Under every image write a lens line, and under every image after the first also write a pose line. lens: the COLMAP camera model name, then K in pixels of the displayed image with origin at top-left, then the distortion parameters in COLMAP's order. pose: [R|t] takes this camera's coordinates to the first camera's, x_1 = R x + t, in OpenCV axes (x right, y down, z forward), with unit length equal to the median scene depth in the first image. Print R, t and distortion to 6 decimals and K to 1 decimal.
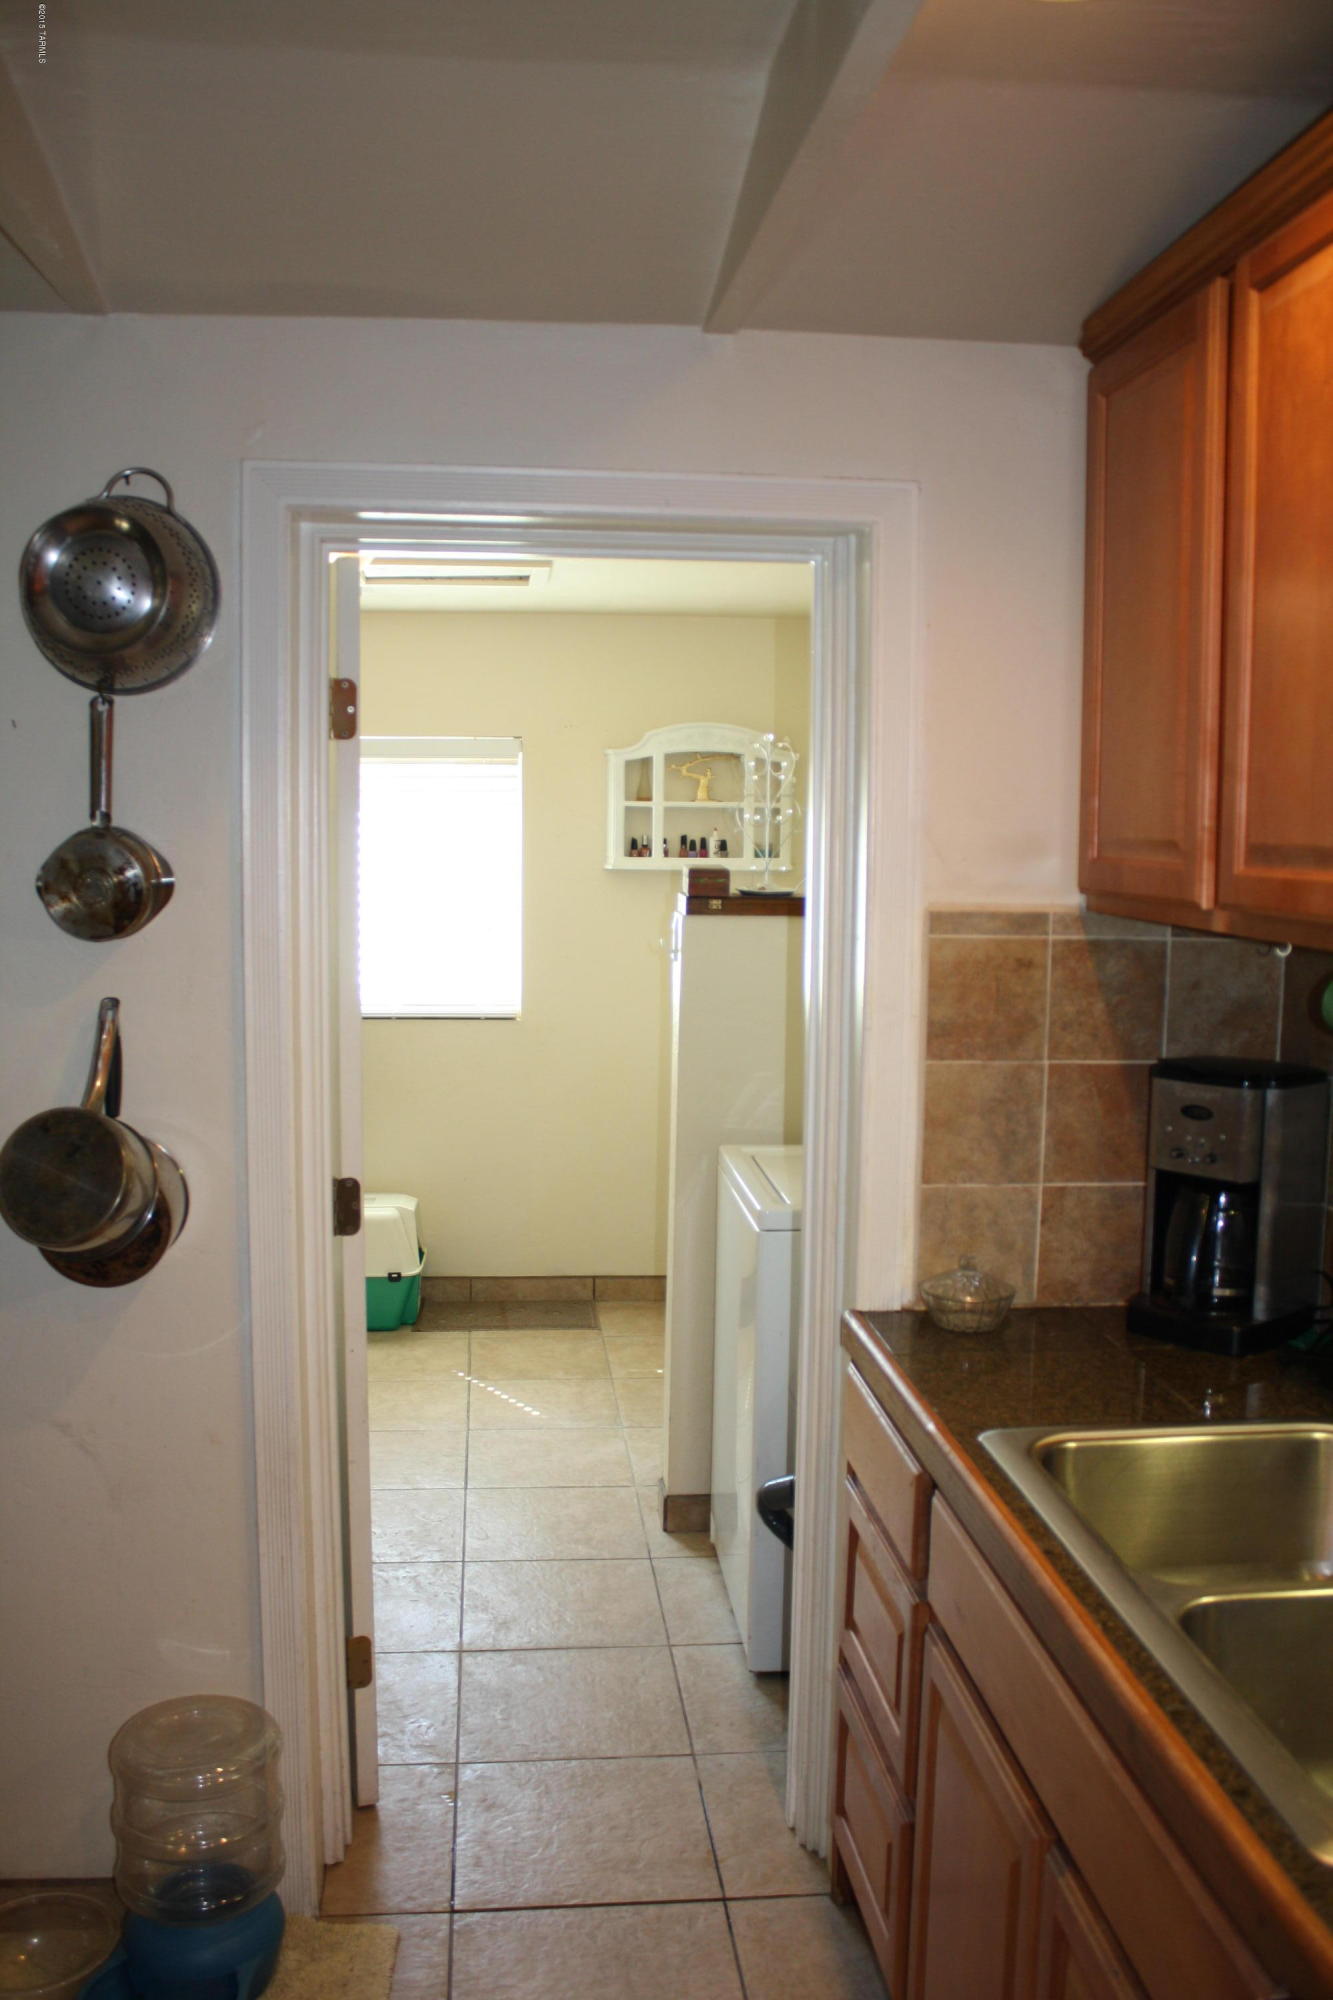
lens RADIAL K [[1741.3, 0, 666.5], [0, 1741.3, 1000.0], [0, 0, 1]] dist [-0.161708, 0.150718]
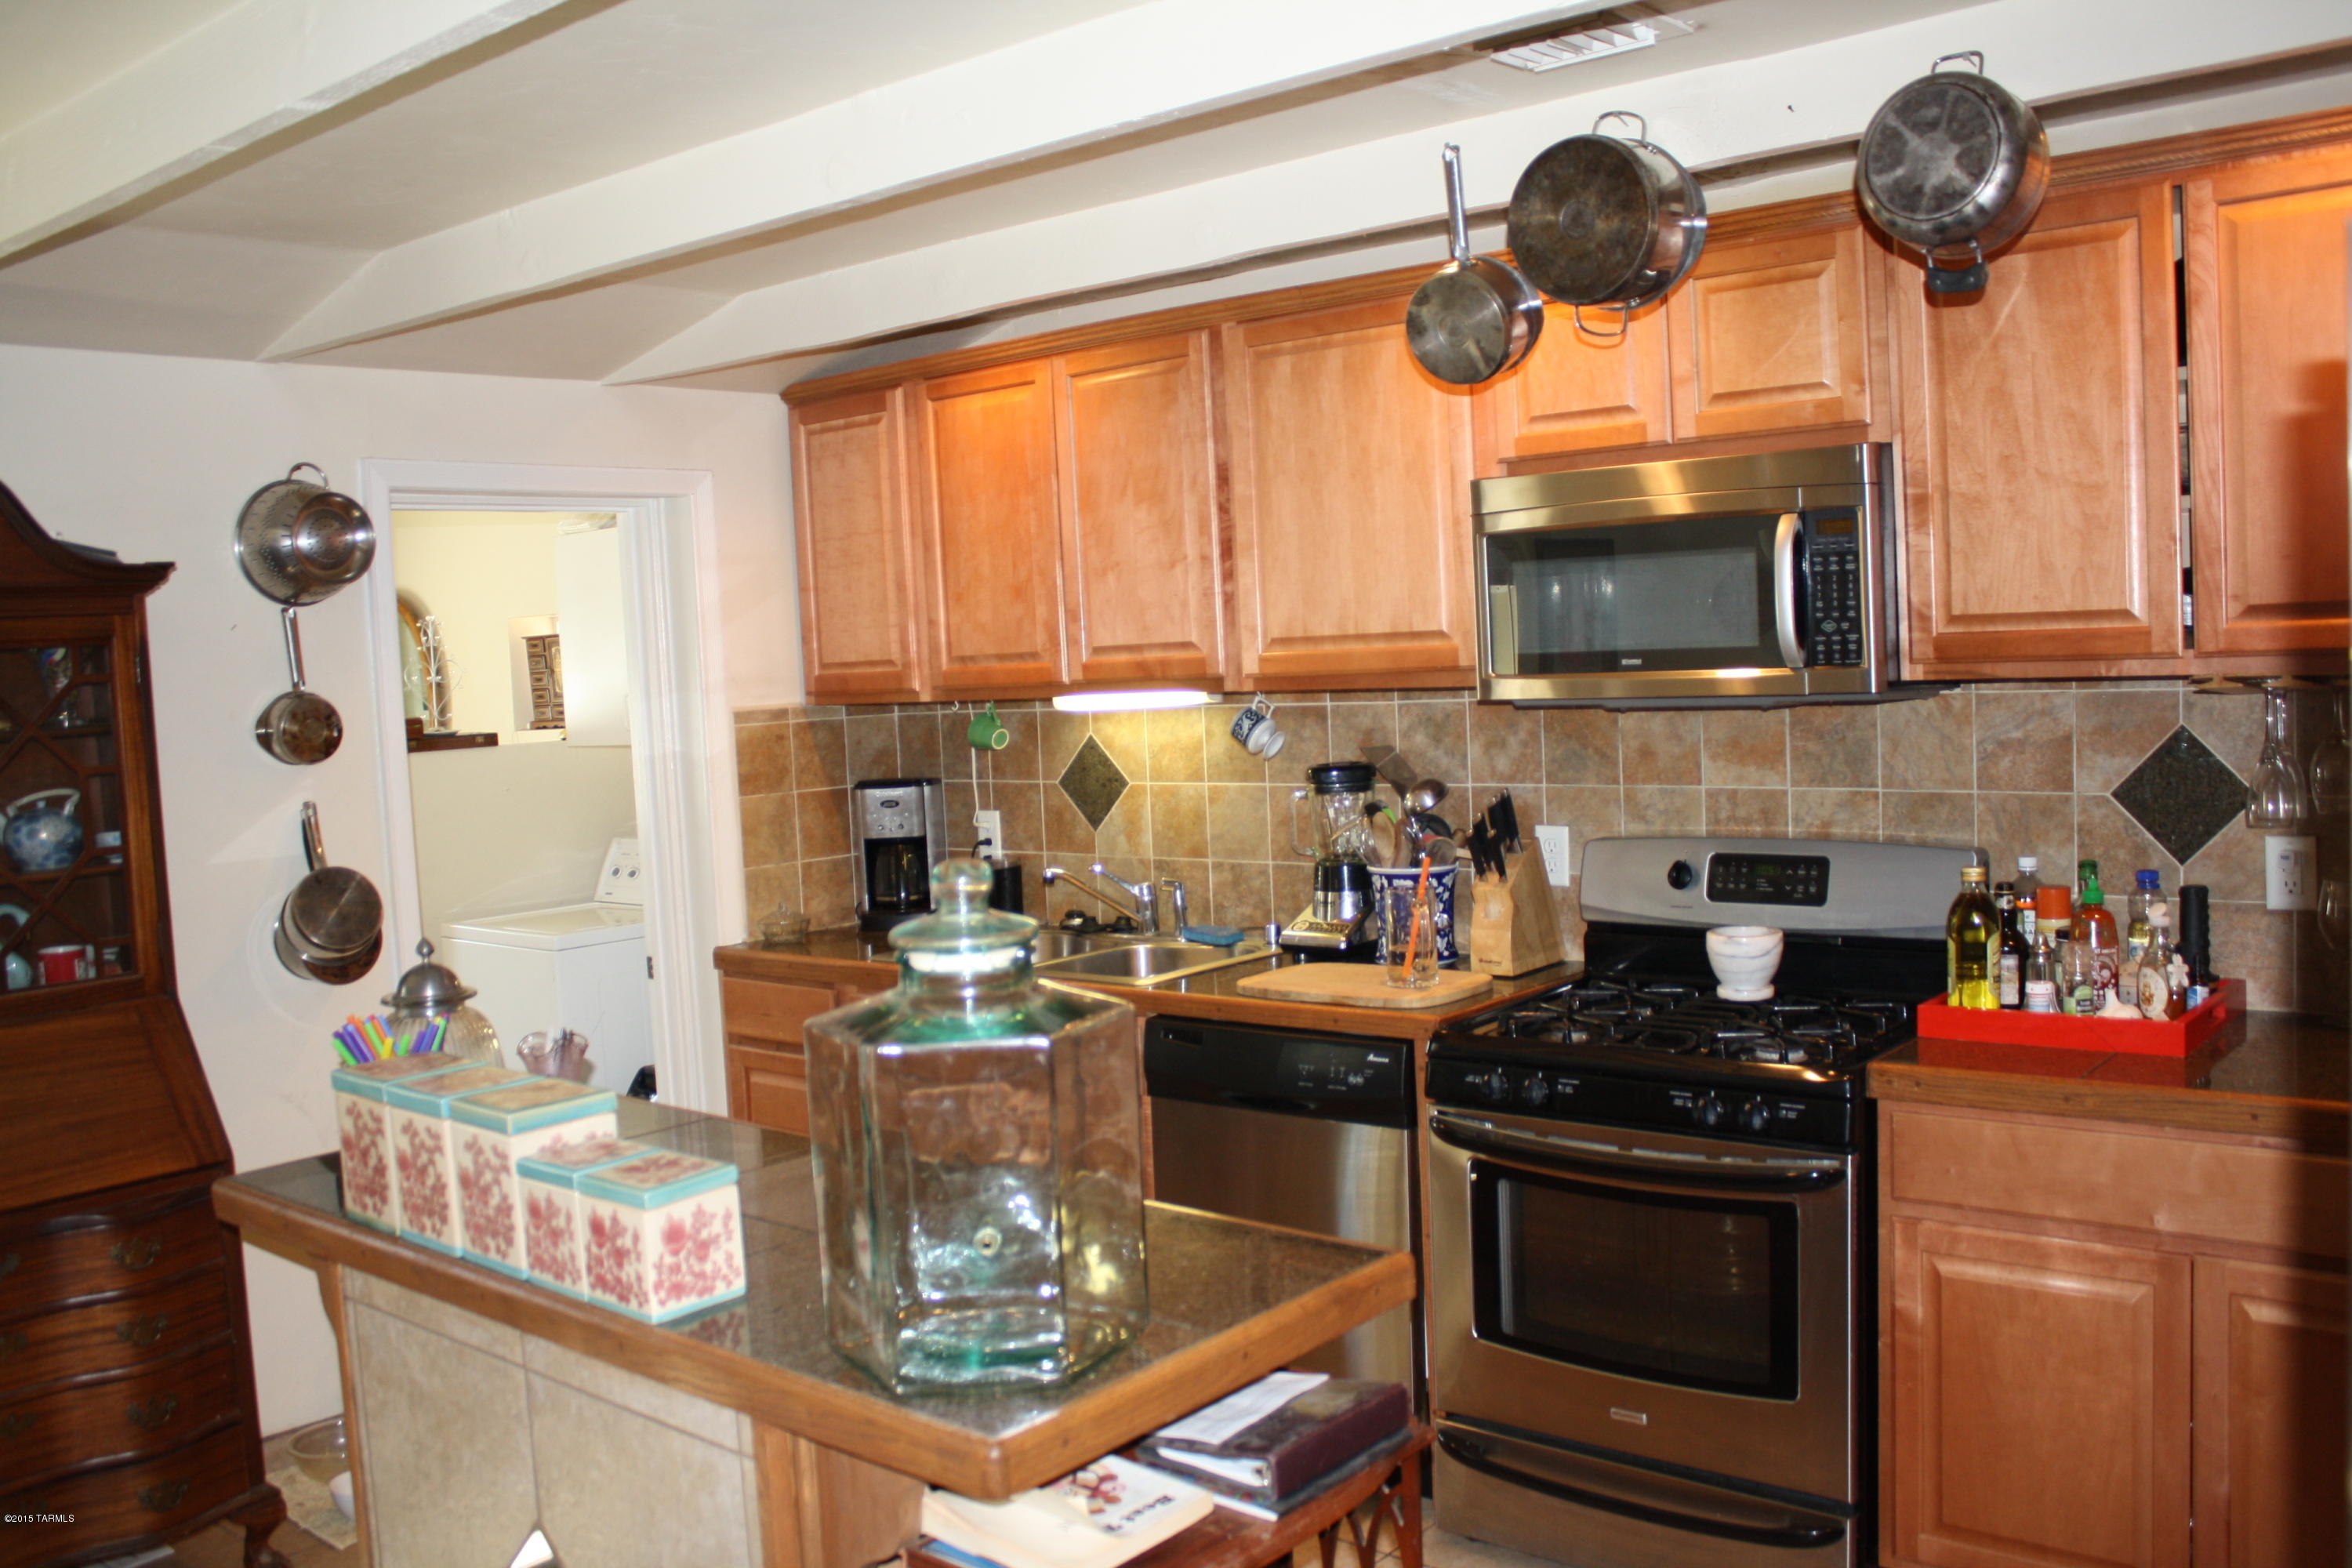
lens RADIAL K [[2047.8, 0, 1176.0], [0, 2047.8, 784.0], [0, 0, 1]] dist [-0.161708, 0.150718]
pose [[0.717213, -0.093189, 0.690595, -0.954209], [0.130363, 0.991465, -0.001599, 0.083047], [-0.684552, 0.091175, 0.723240, -0.792942]]
